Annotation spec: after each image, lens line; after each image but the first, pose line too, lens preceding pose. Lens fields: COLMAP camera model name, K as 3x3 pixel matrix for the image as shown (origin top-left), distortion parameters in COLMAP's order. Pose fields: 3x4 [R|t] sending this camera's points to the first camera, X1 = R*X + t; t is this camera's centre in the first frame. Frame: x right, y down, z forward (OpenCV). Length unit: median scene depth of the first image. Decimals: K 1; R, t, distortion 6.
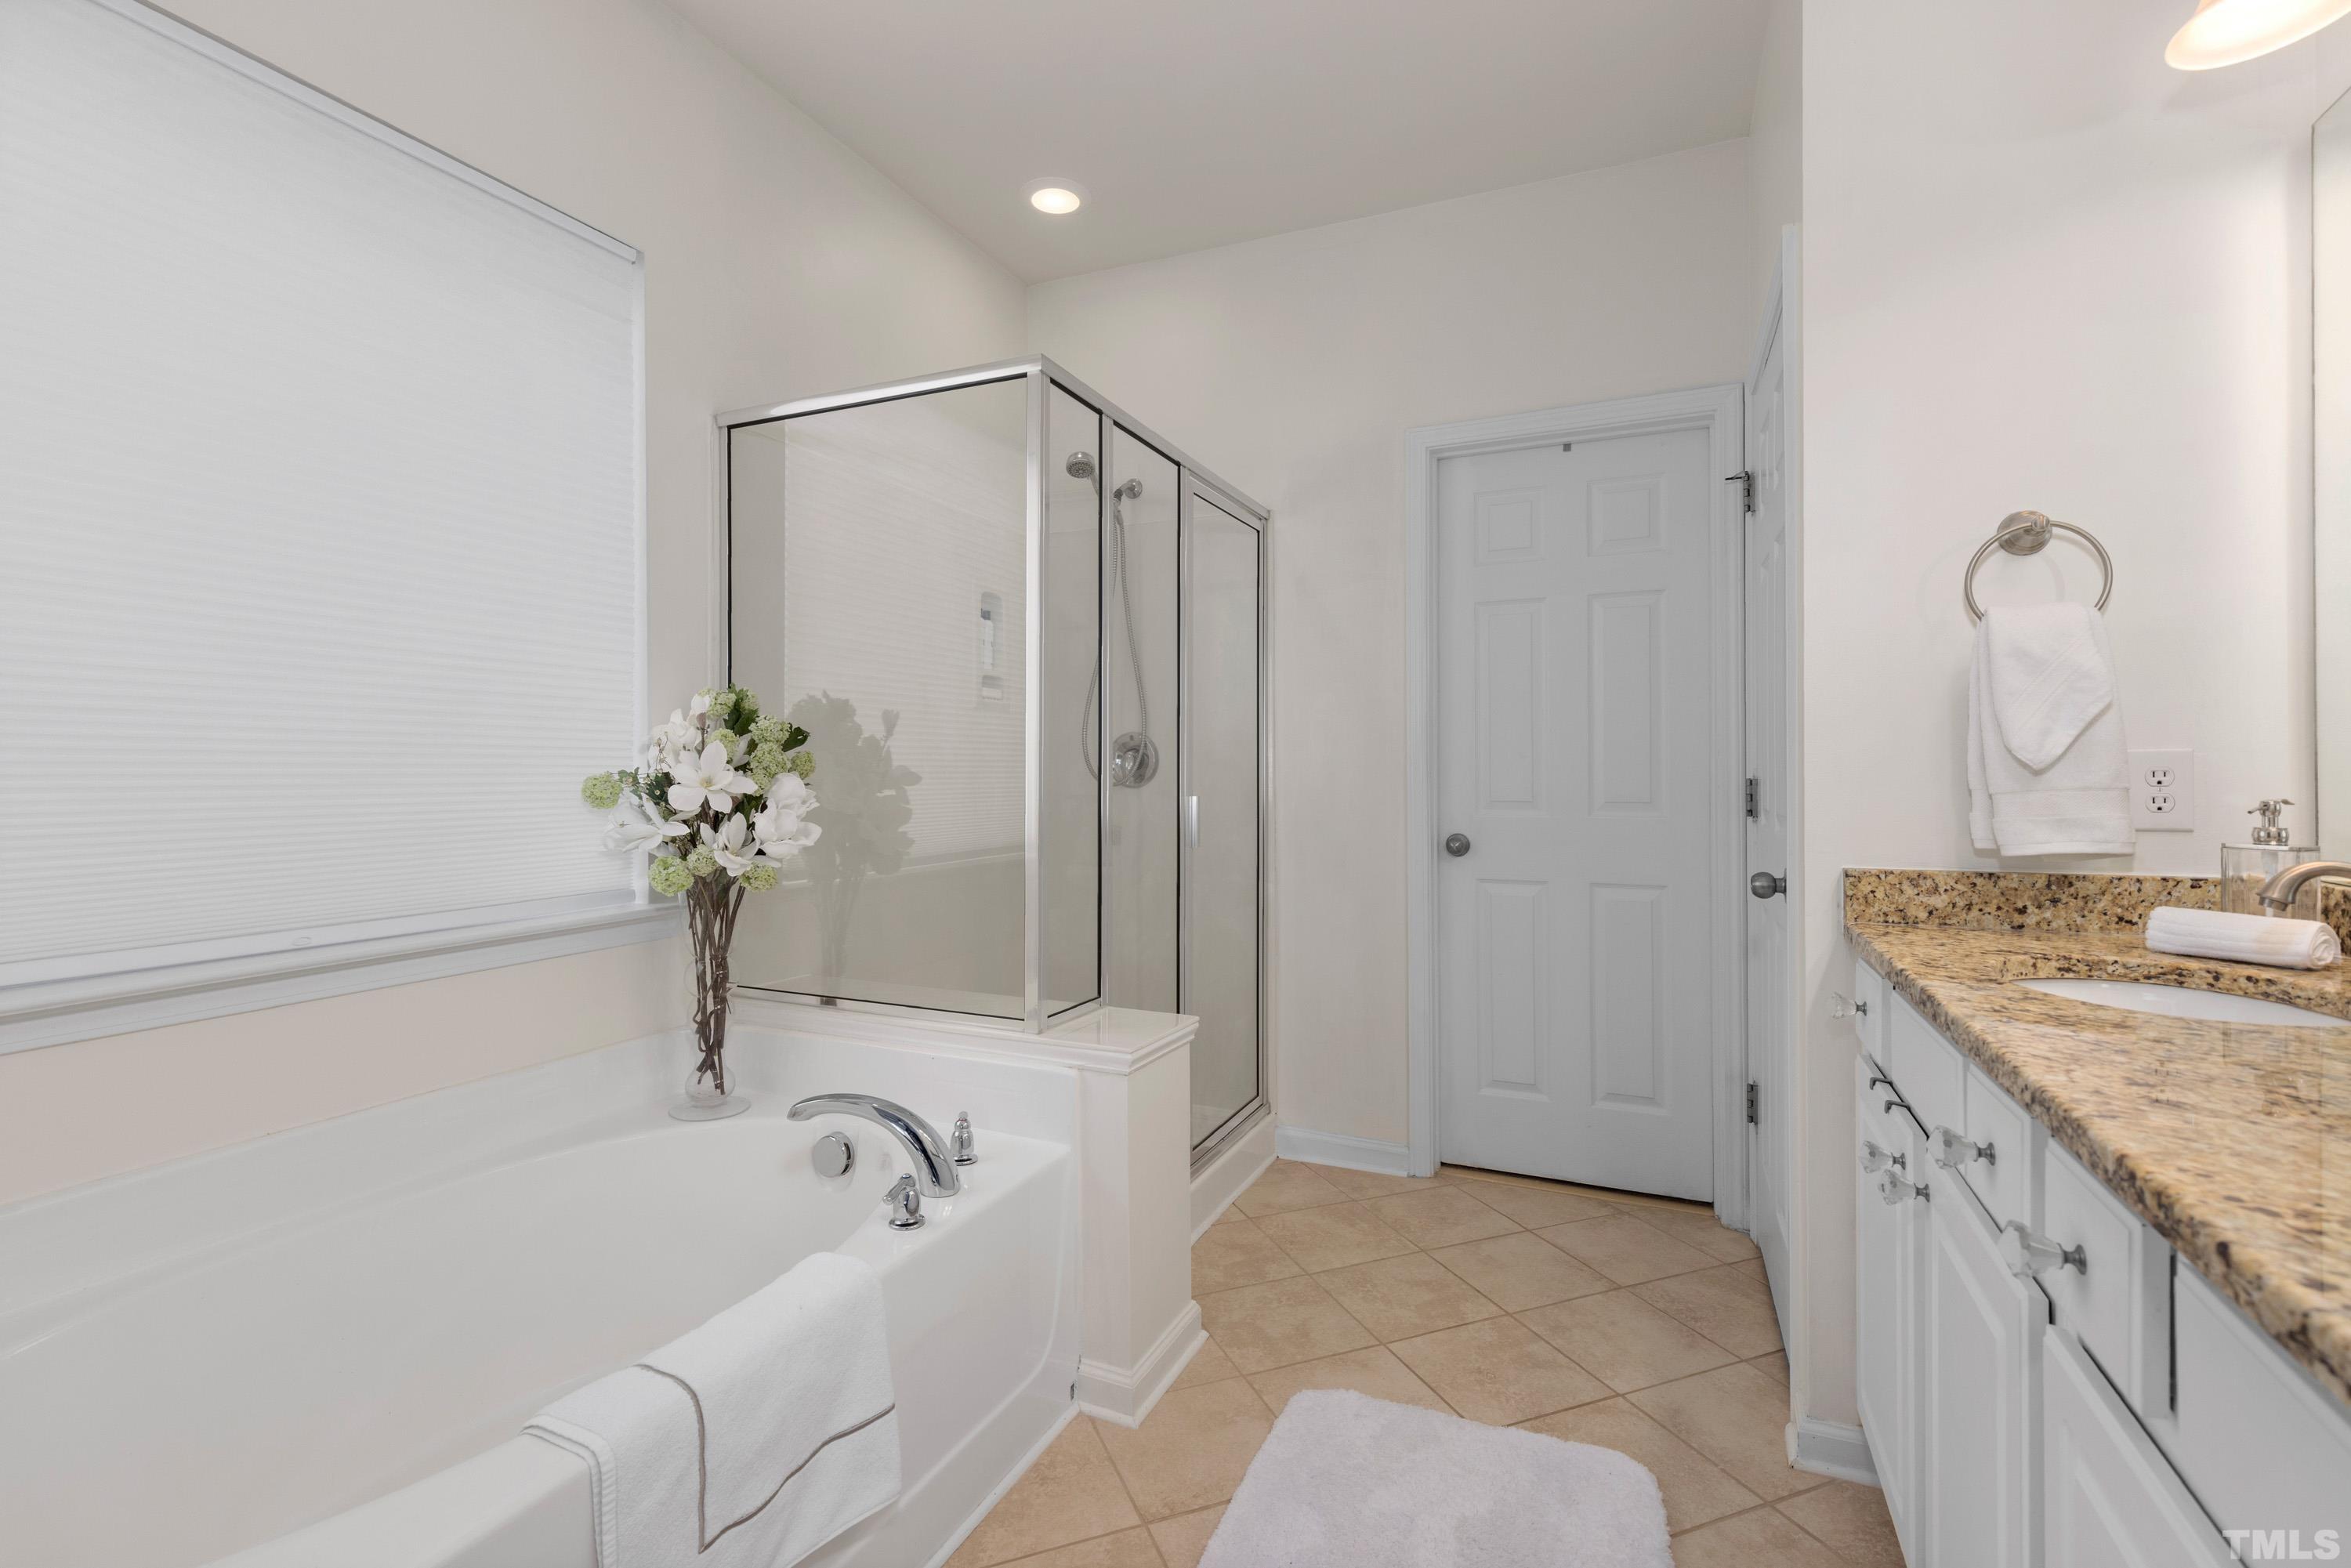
lens RADIAL K [[1072.6, 0, 1177.7], [0, 1072.6, 768.6], [0, 0, 1]] dist [0.010685, -0.001312]
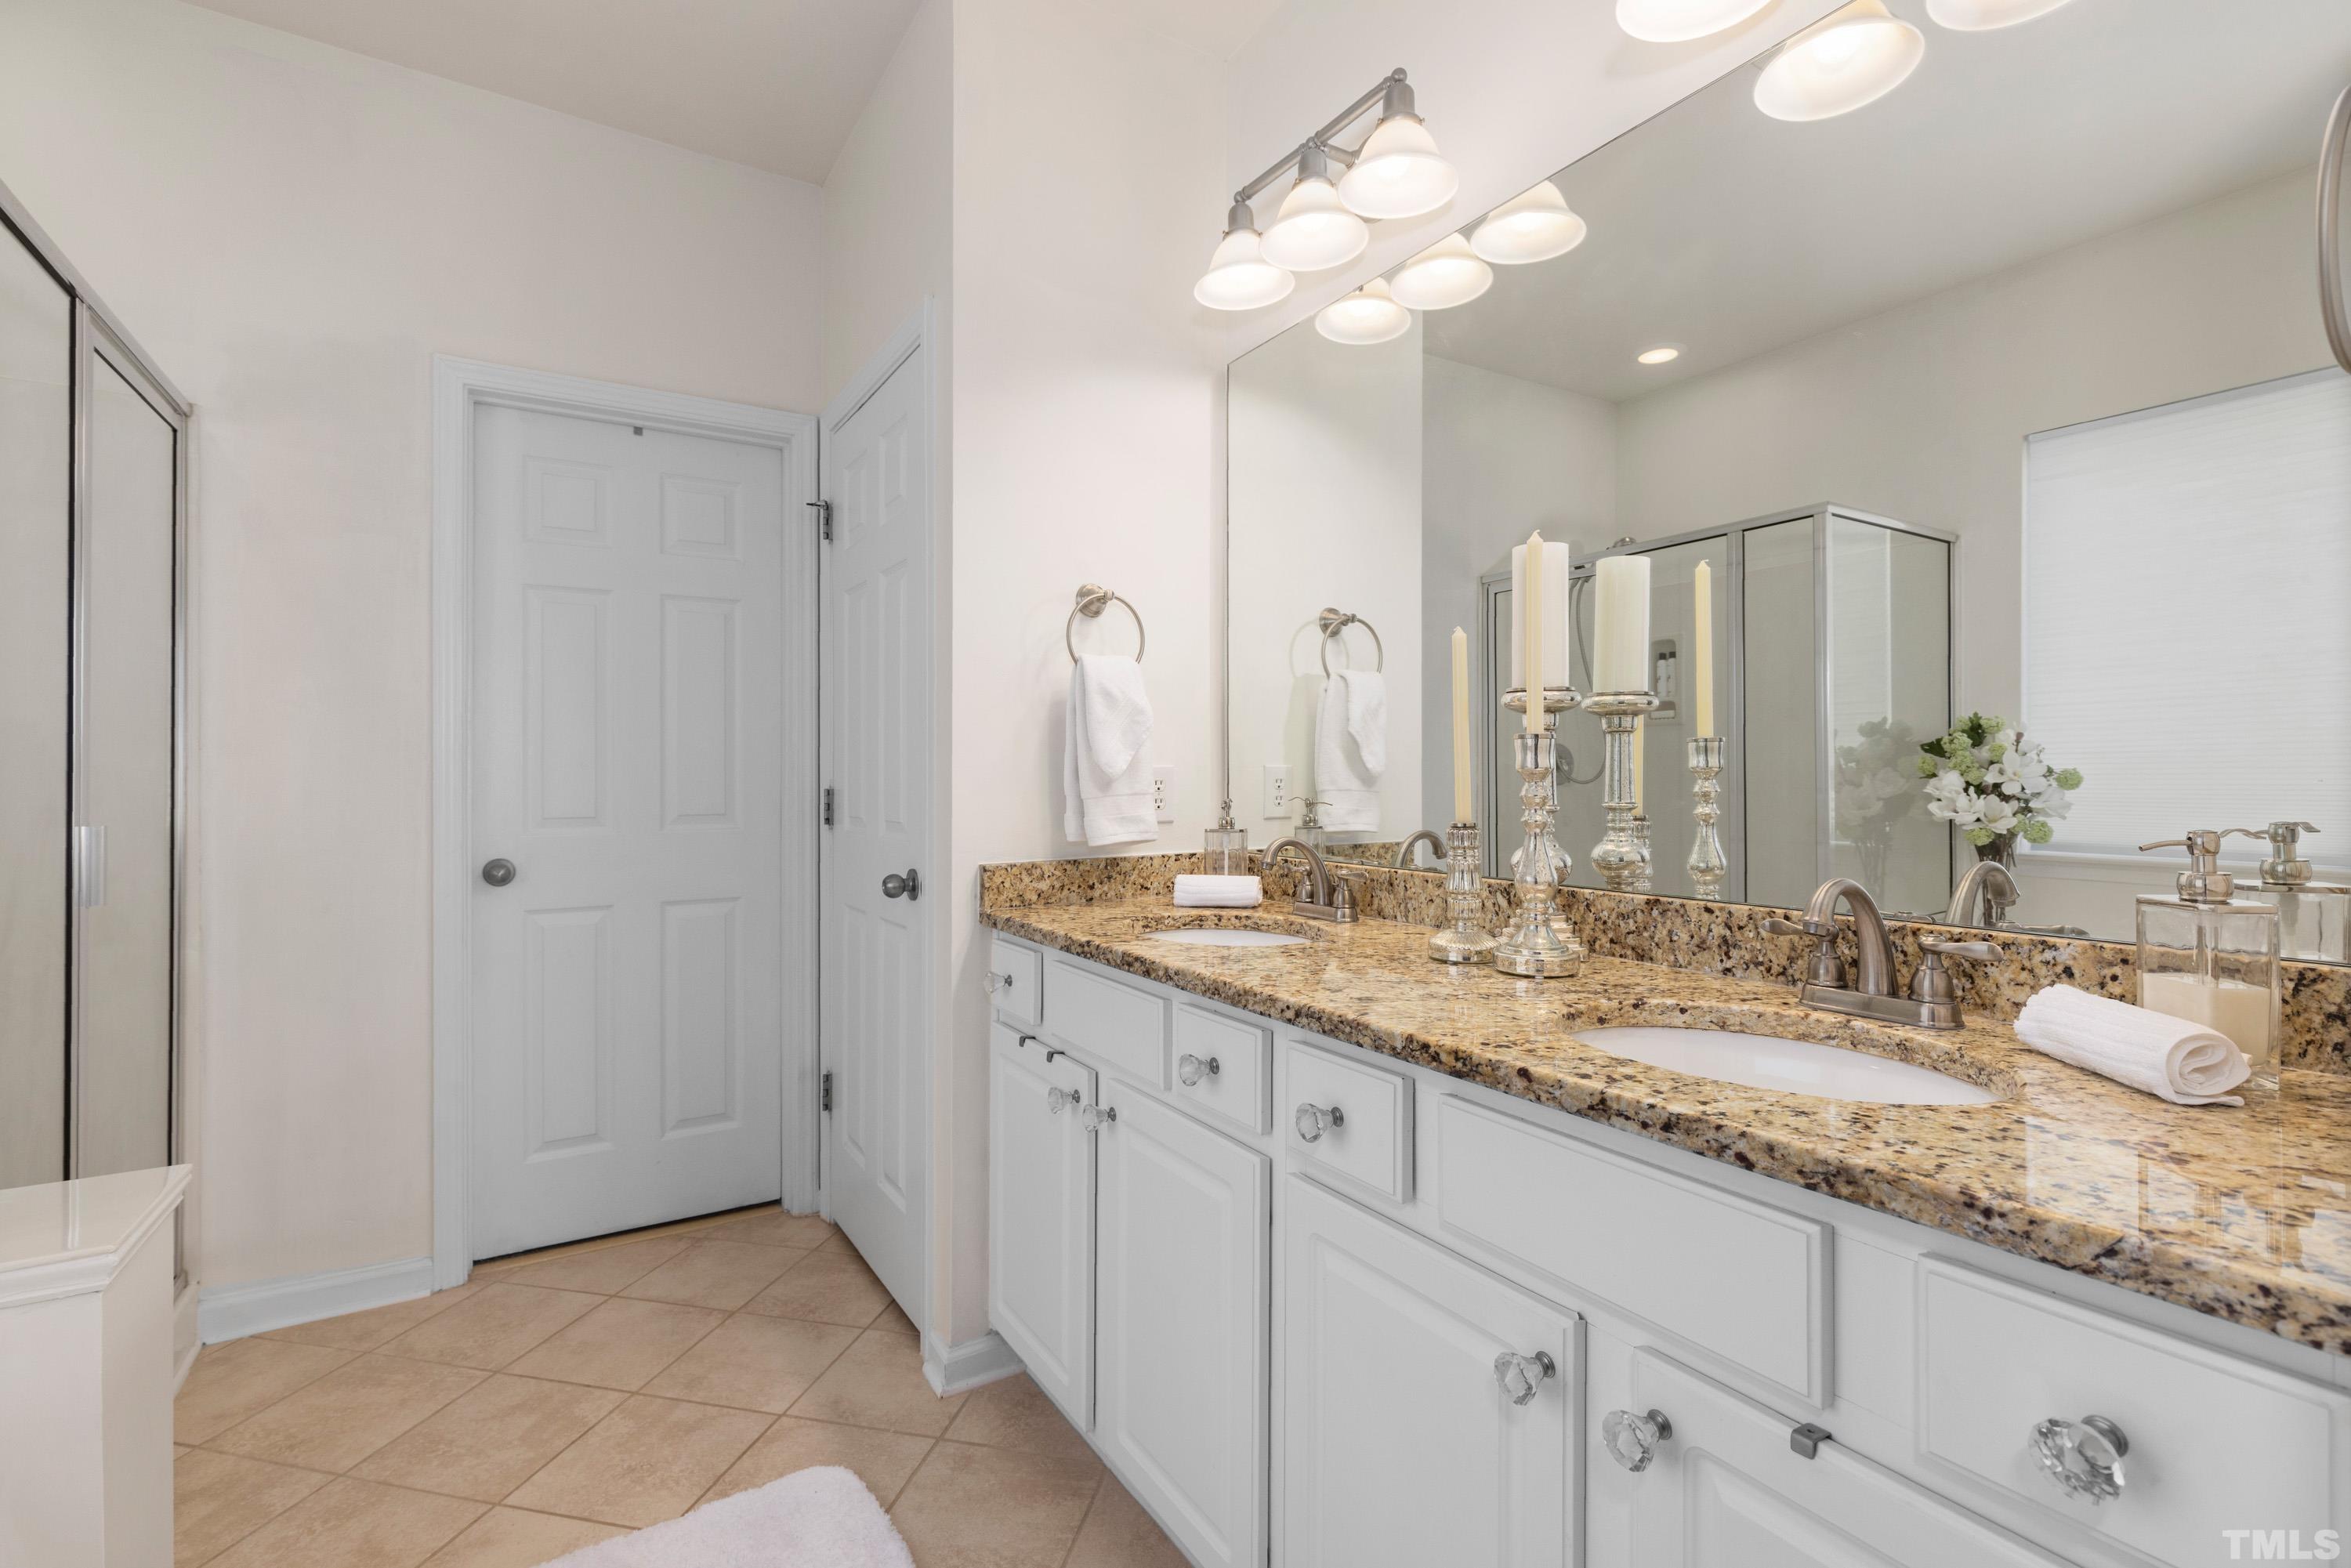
lens RADIAL K [[1072.6, 0, 1167.4], [0, 1072.6, 778.2], [0, 0, 1]] dist [0.010685, -0.001312]
pose [[0.568103, -0.002986, 0.822952, -0.163416], [0.002670, 0.999995, 0.001786, -0.002318], [-0.822953, 0.001183, 0.568108, 0.121599]]
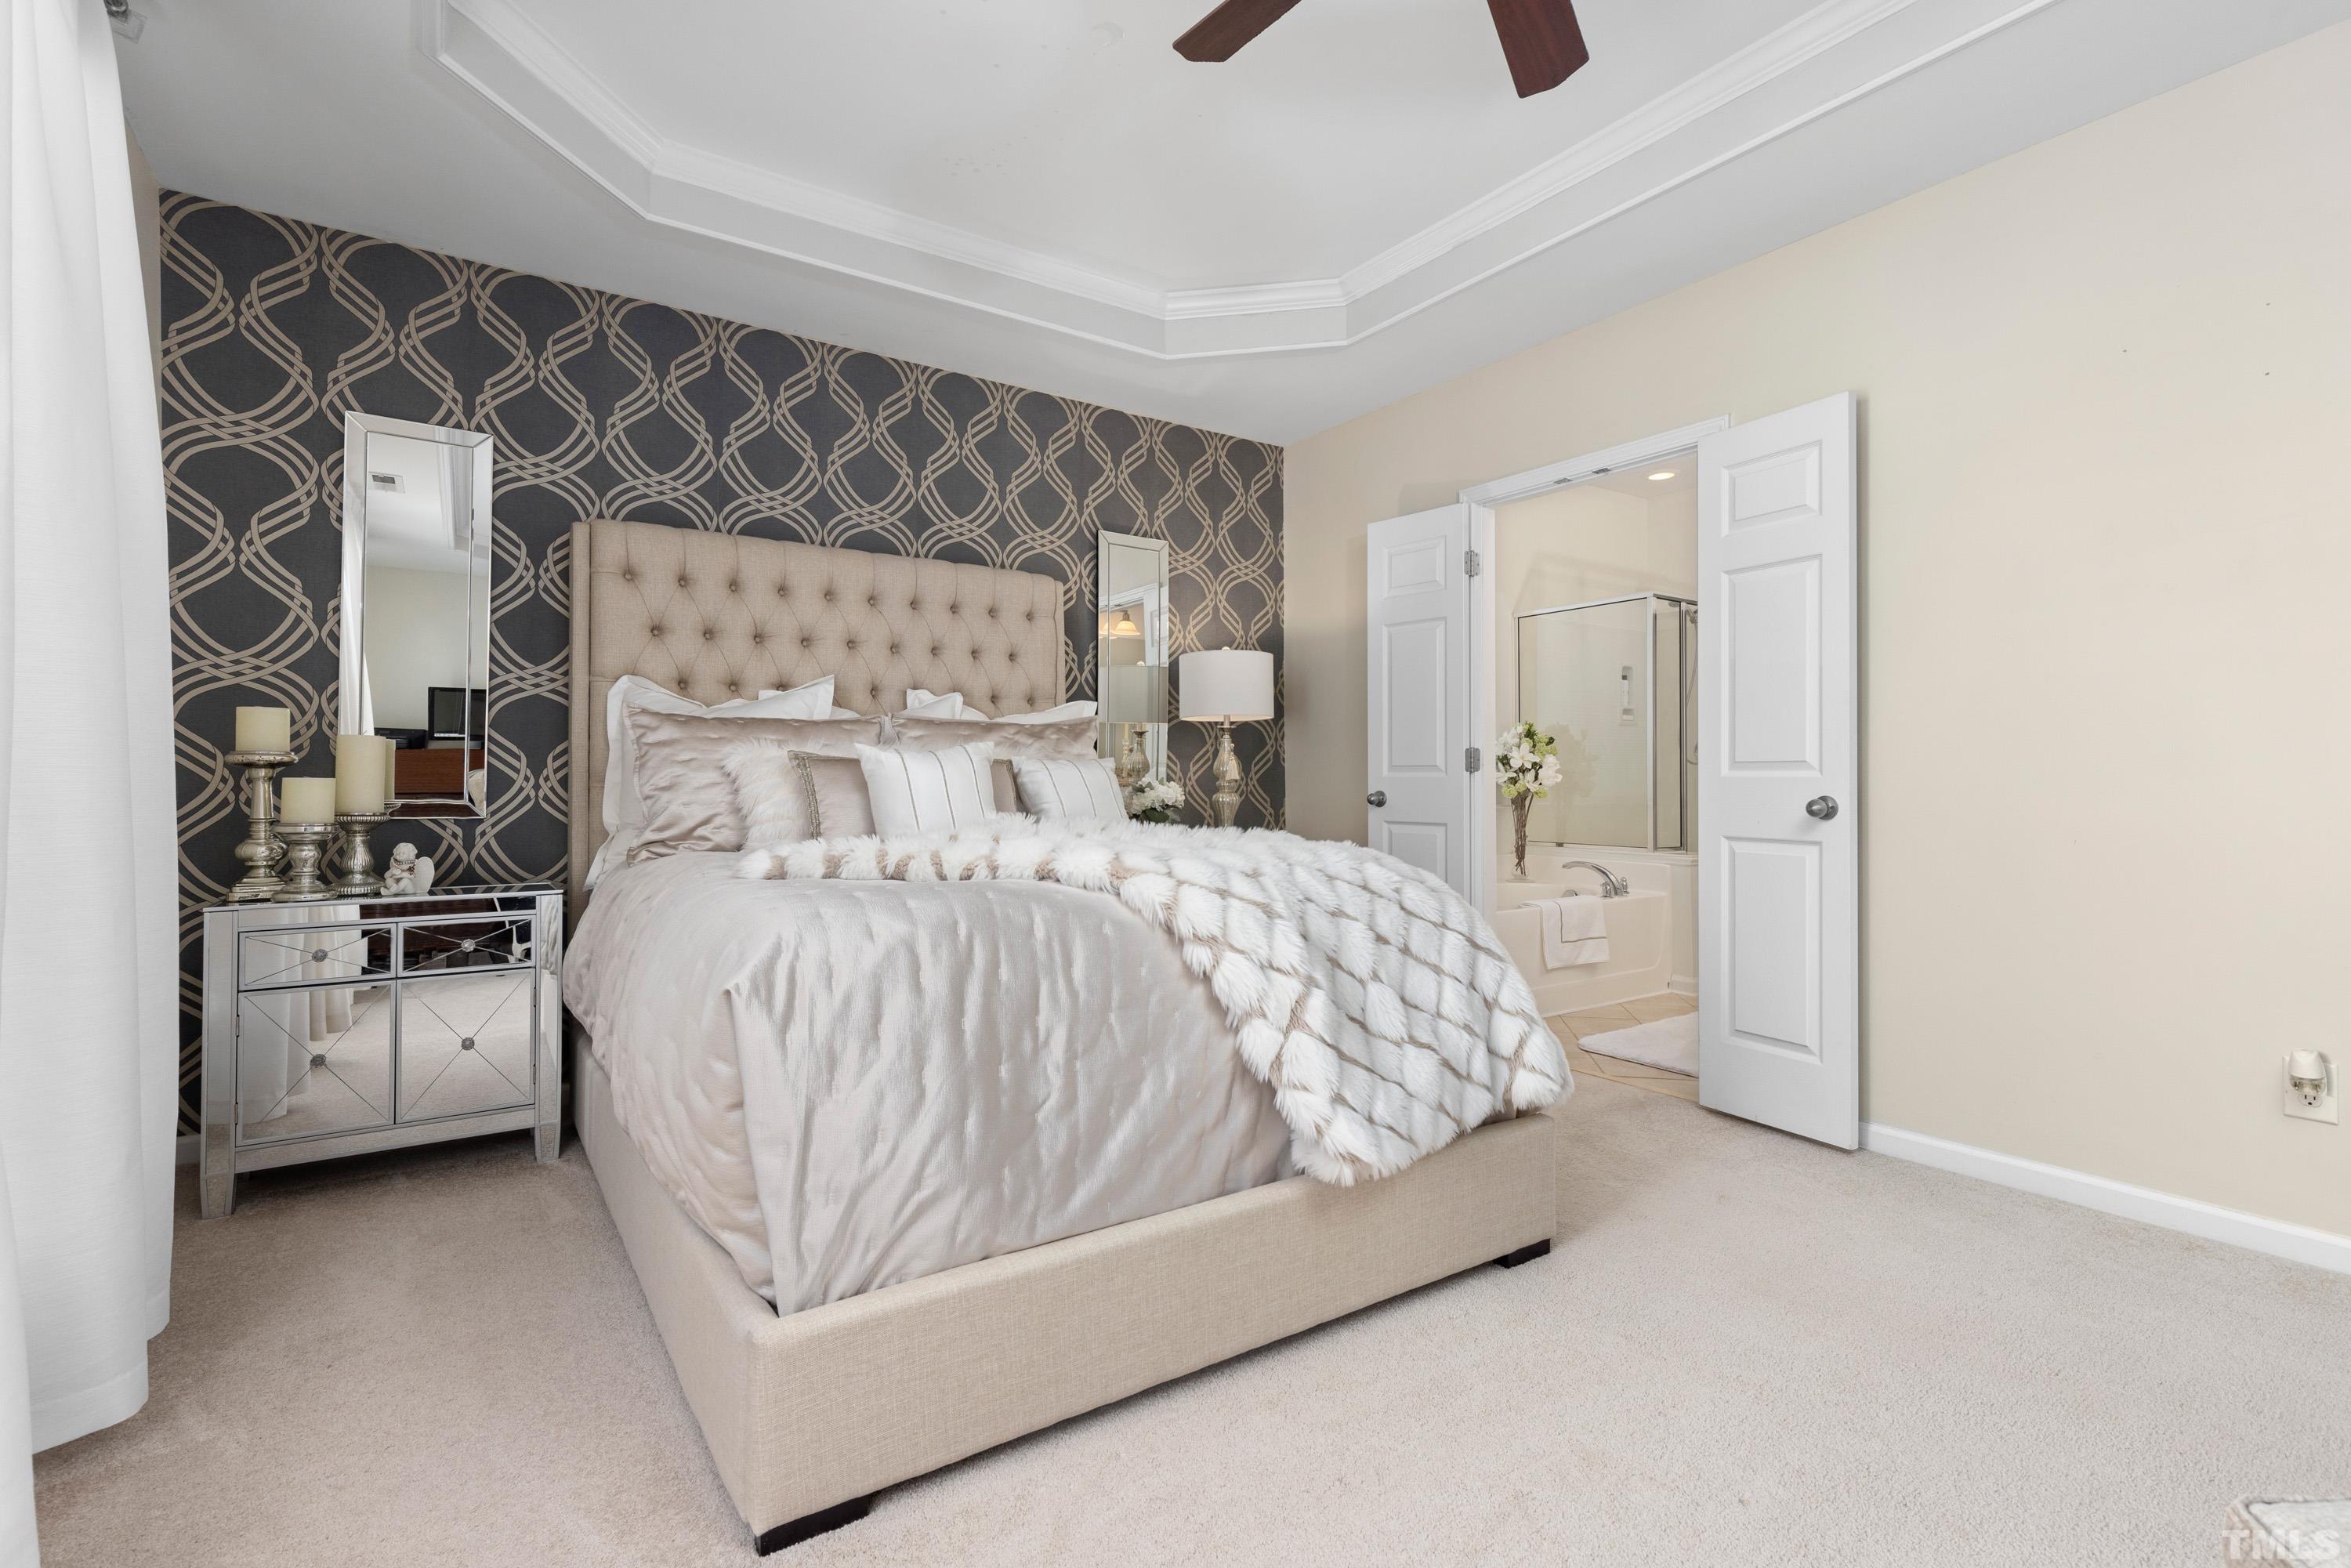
lens RADIAL K [[1072.6, 0, 1184.3], [0, 1072.6, 772.5], [0, 0, 1]] dist [0.010685, -0.001312]
pose [[0.854079, -0.007573, -0.520088, 0.277581], [0.003321, 0.999953, -0.009107, 0.080159], [0.520133, 0.006051, 0.854064, -1.975152]]
